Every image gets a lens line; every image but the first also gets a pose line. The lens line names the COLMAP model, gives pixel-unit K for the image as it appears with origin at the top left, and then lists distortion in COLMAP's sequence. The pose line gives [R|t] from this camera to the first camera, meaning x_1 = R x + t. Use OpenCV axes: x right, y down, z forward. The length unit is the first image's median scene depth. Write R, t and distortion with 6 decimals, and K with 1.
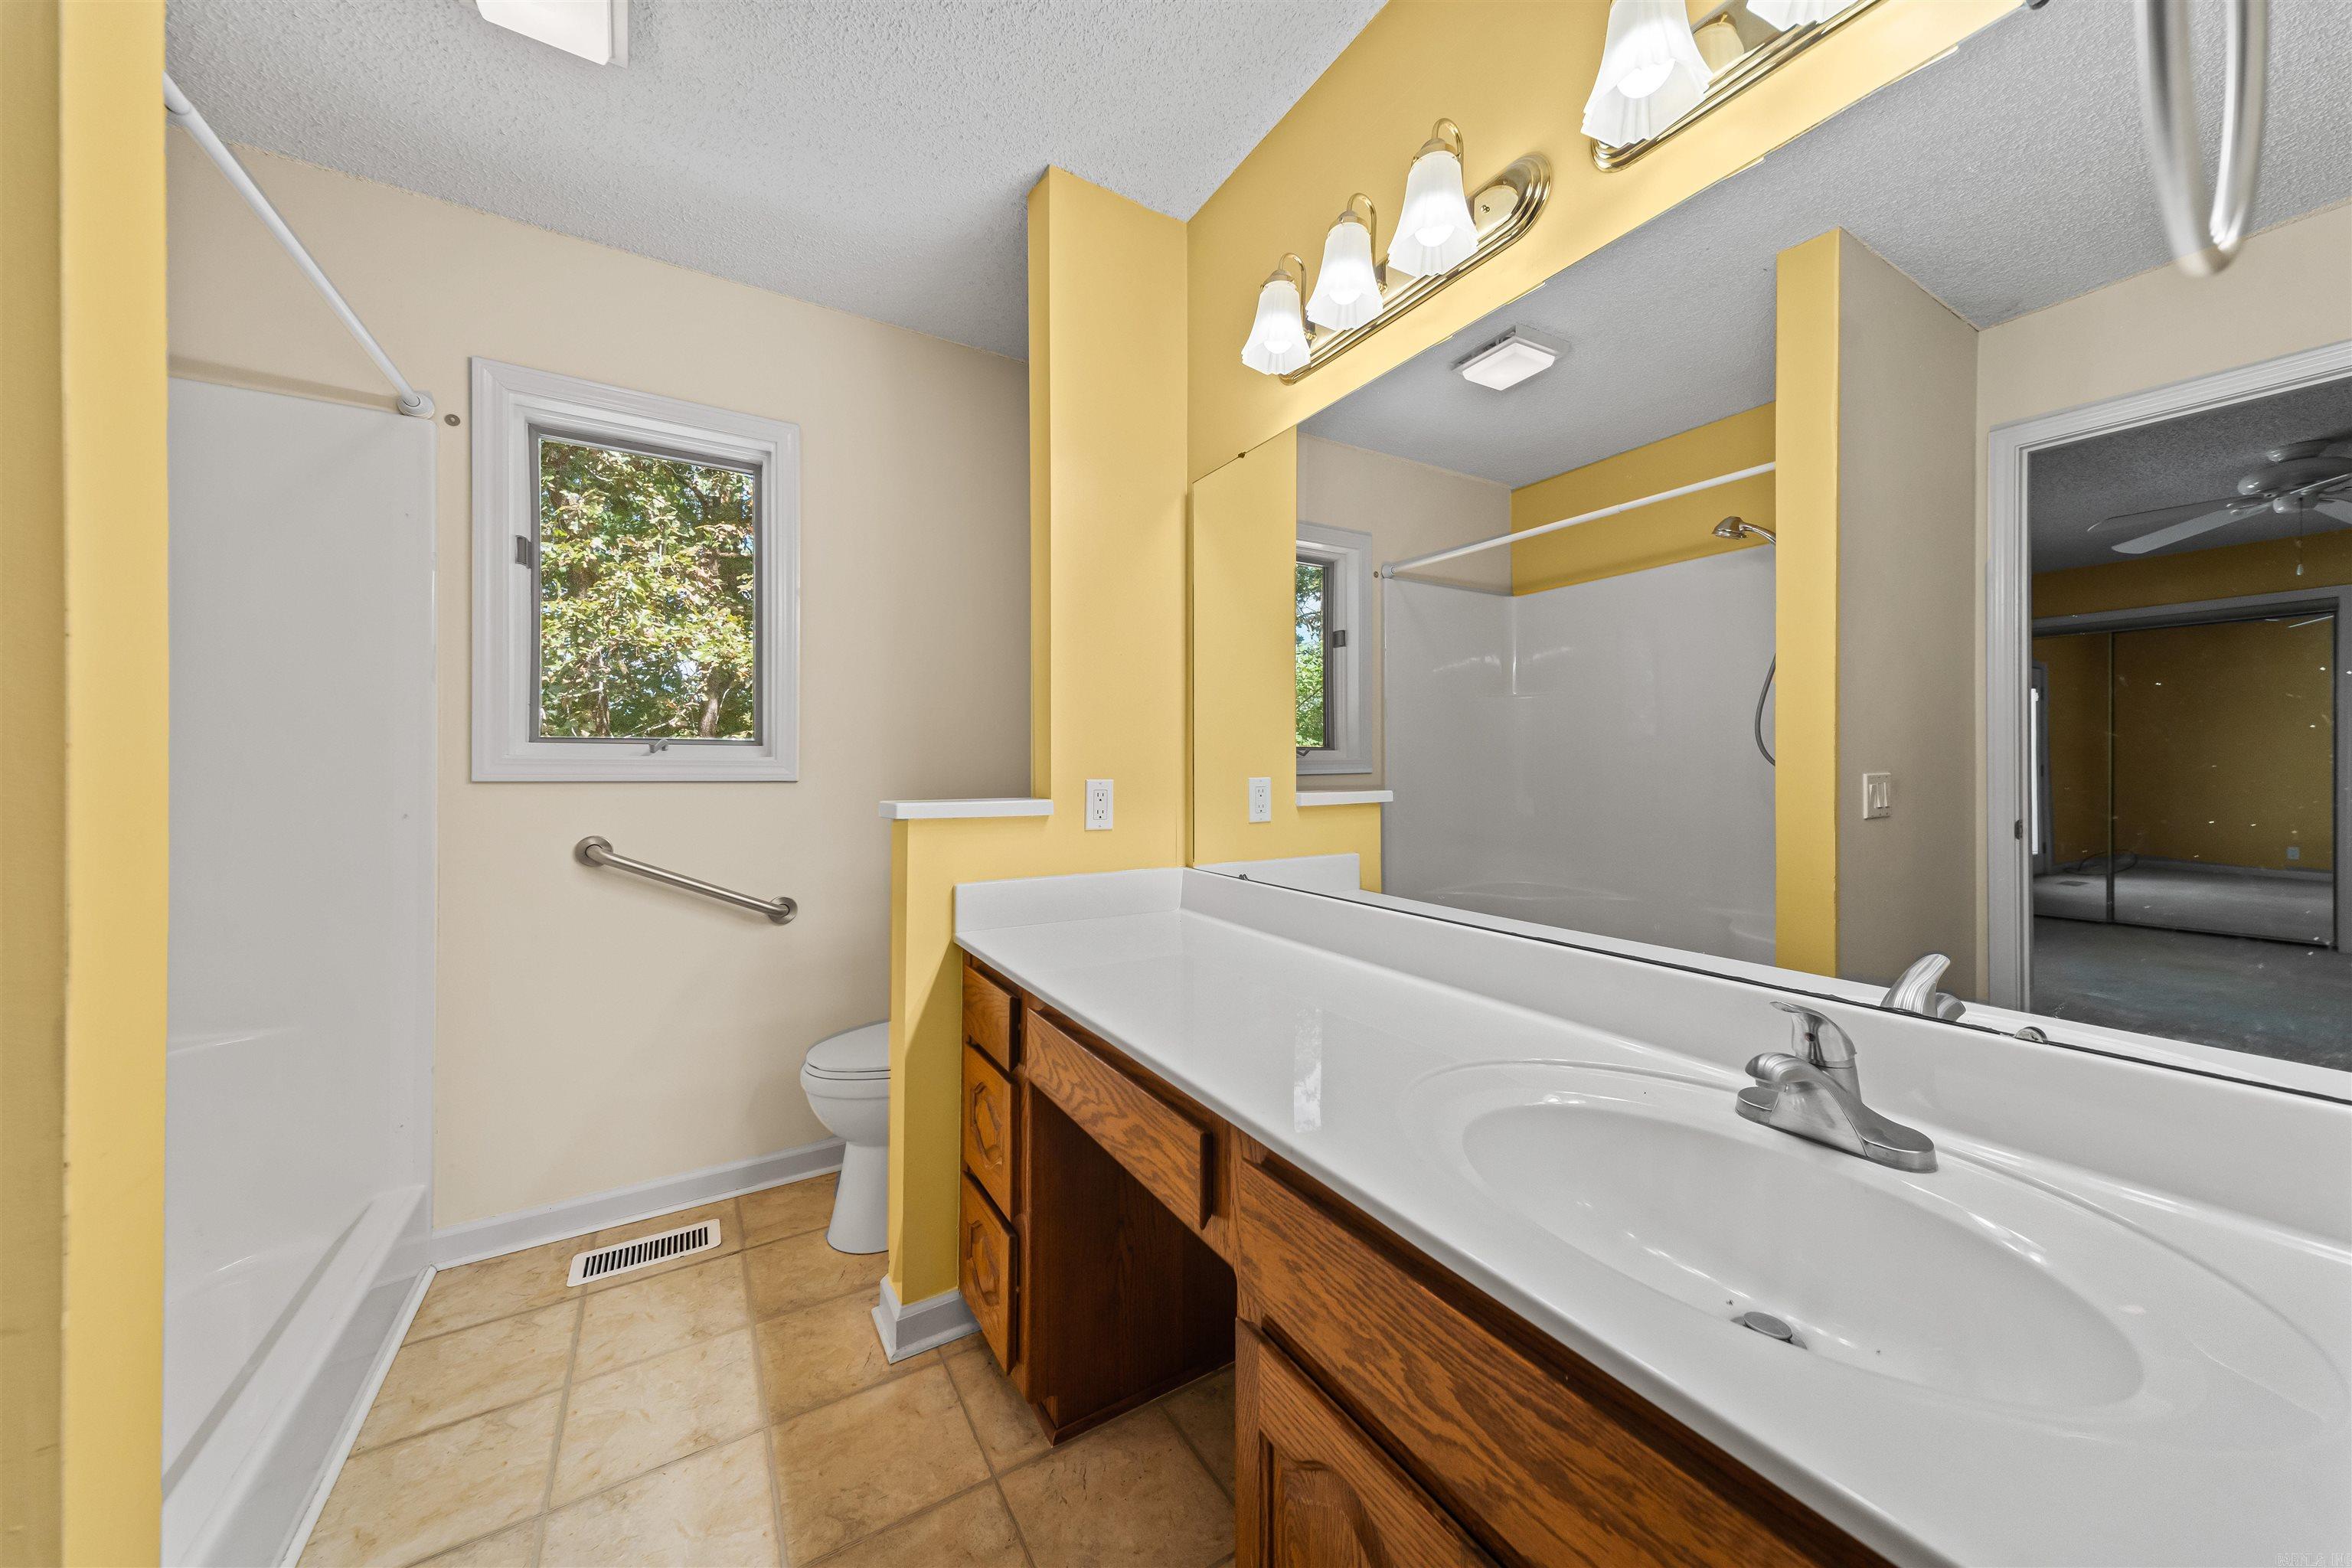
lens RADIAL K [[807.9, 0, 1181.7], [0, 807.9, 771.7], [0, 0, 1]] dist [0.026308, -0.005399]
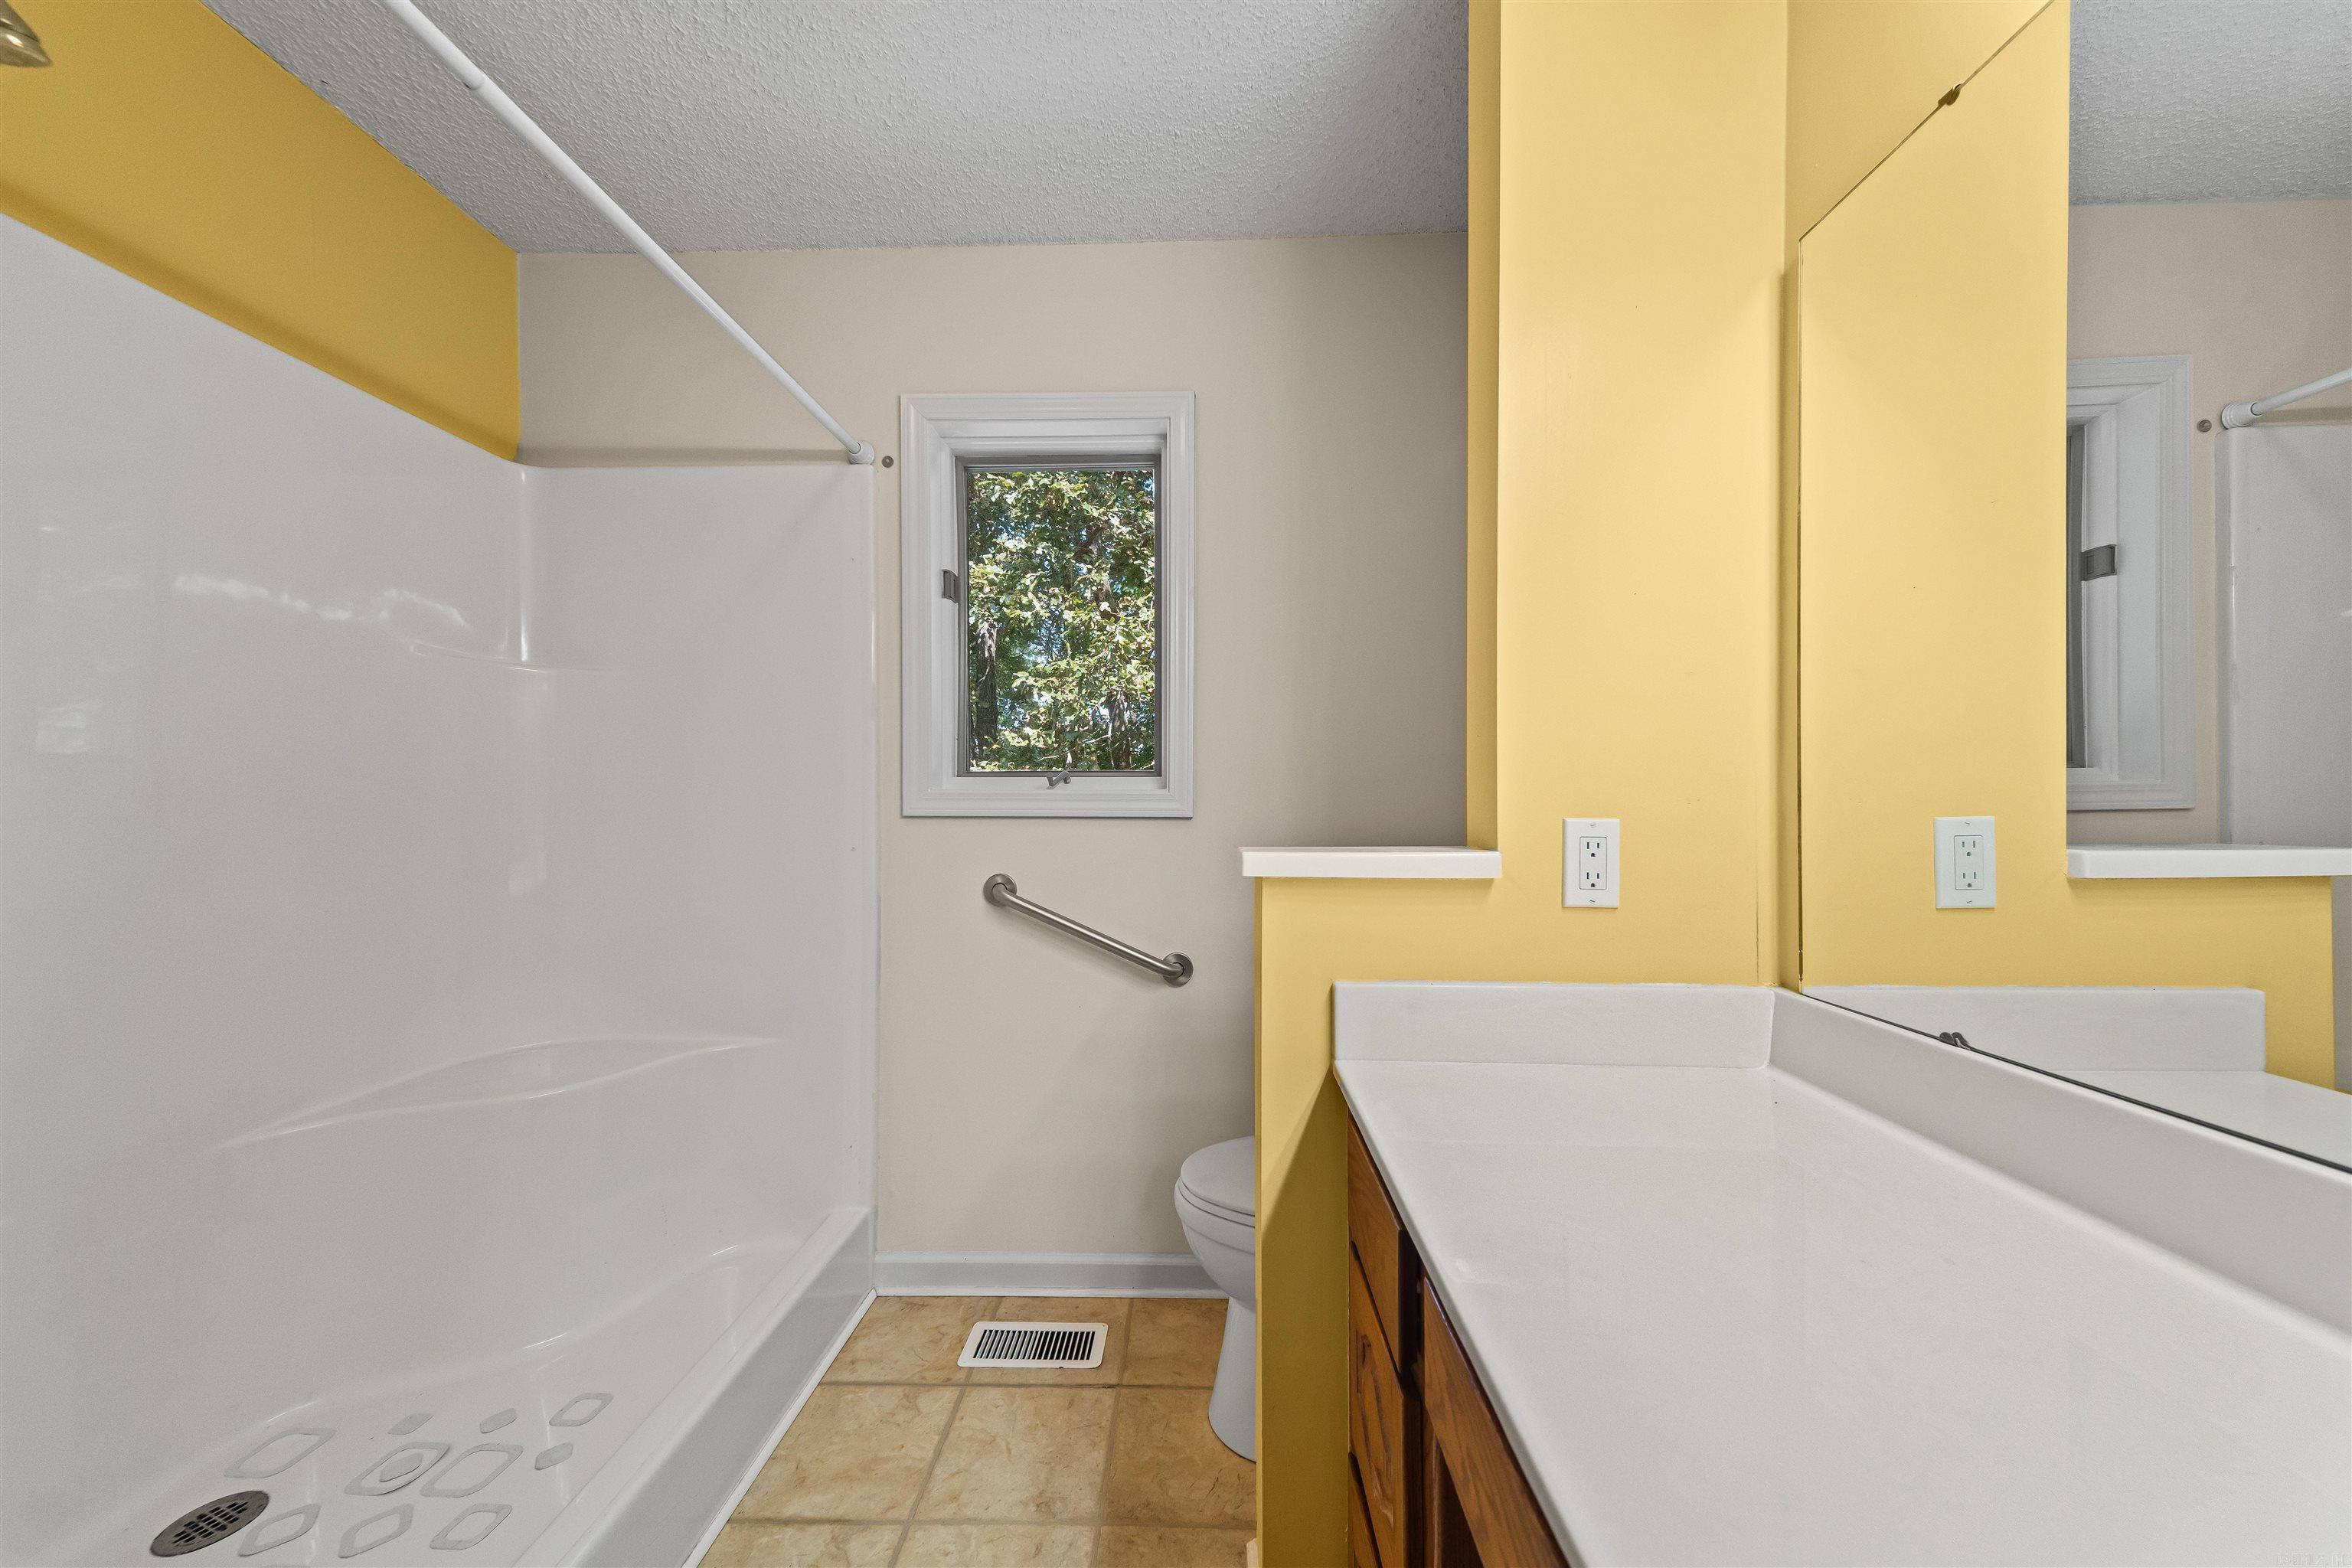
lens RADIAL K [[807.9, 0, 1183.5], [0, 807.9, 802.5], [0, 0, 1]] dist [0.026308, -0.005399]
pose [[0.836301, -0.004456, -0.548252, -0.026140], [-0.000083, 0.999966, -0.008254, 0.002966], [0.548270, 0.006949, 0.836272, 0.338742]]
